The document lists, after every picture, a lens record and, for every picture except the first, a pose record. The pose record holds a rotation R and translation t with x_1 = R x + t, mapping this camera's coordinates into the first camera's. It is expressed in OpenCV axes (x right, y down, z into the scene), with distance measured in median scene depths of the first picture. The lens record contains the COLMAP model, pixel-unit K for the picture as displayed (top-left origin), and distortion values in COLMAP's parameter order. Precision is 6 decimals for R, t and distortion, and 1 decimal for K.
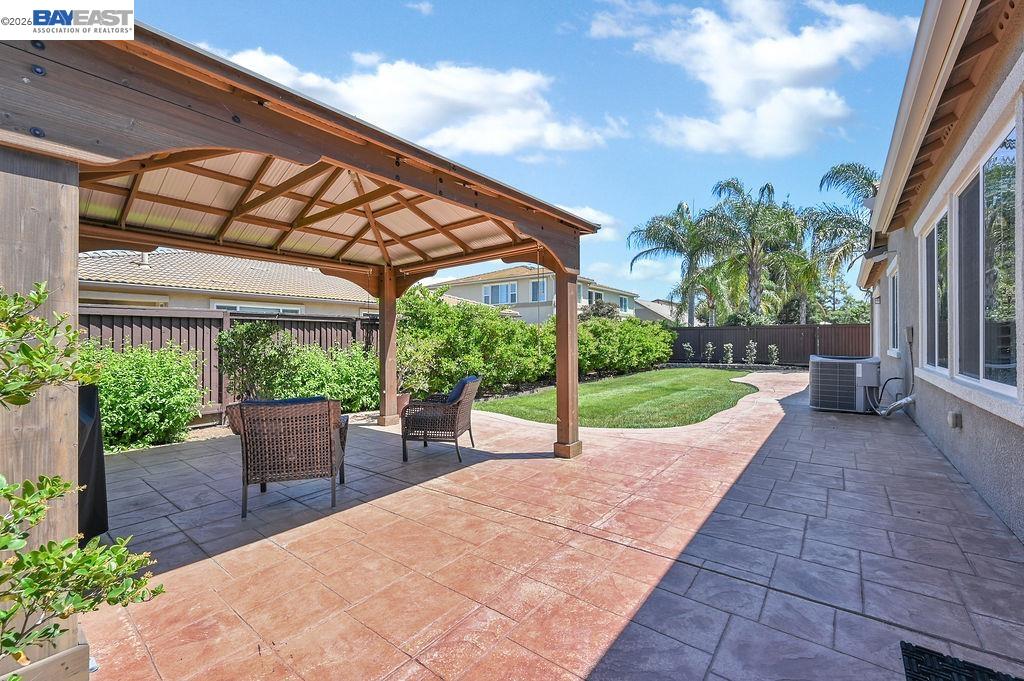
lens RADIAL K [[417.7, 0, 512.0], [0, 417.7, 340.5], [0, 0, 1]] dist [-0.001186, -0.000171]
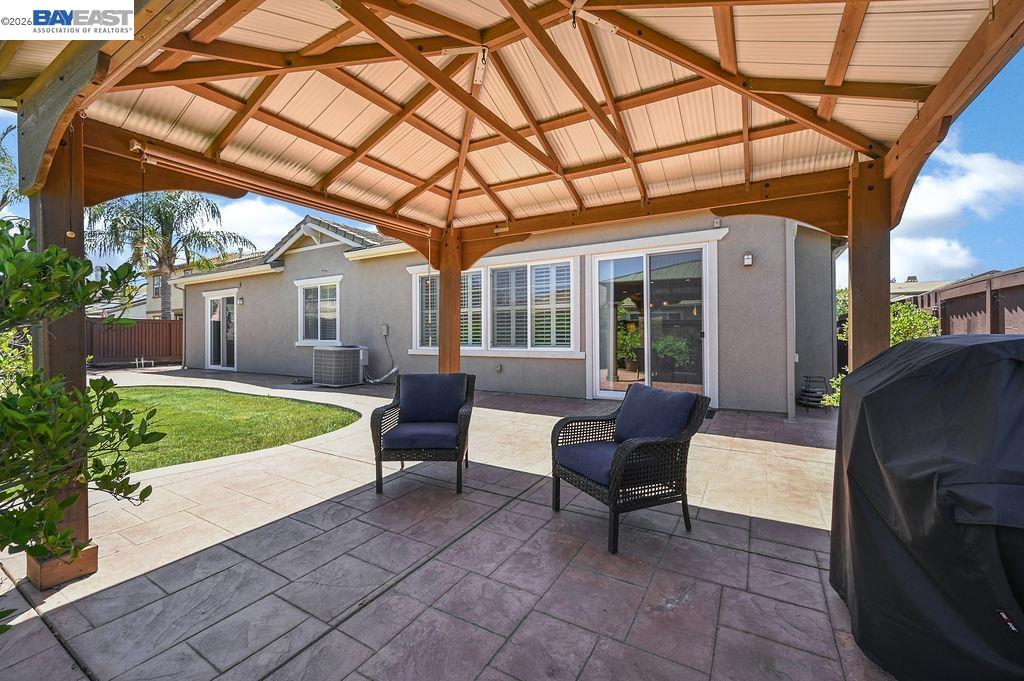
lens RADIAL K [[417.7, 0, 512.0], [0, 417.7, 340.5], [0, 0, 1]] dist [-0.001186, -0.000171]
pose [[-0.130340, -0.010692, 0.991412, -1.229337], [0.004683, 0.999924, 0.011400, 0.016964], [-0.991458, 0.006129, -0.130280, 1.248255]]
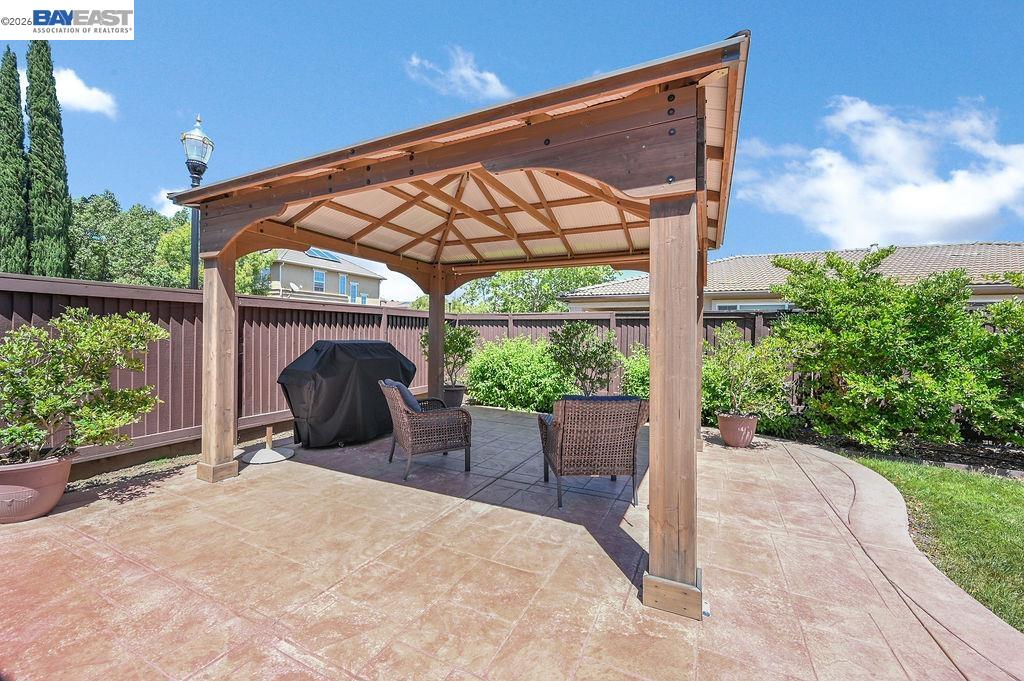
lens RADIAL K [[402.6, 0, 515.1], [0, 402.6, 331.0], [0, 0, 1]] dist [-0.000475, 0.000122]
pose [[0.218913, -0.001329, -0.975744, 0.665189], [-0.017912, 0.999825, -0.005381, -0.015504], [0.975580, 0.018655, 0.218851, 0.936948]]
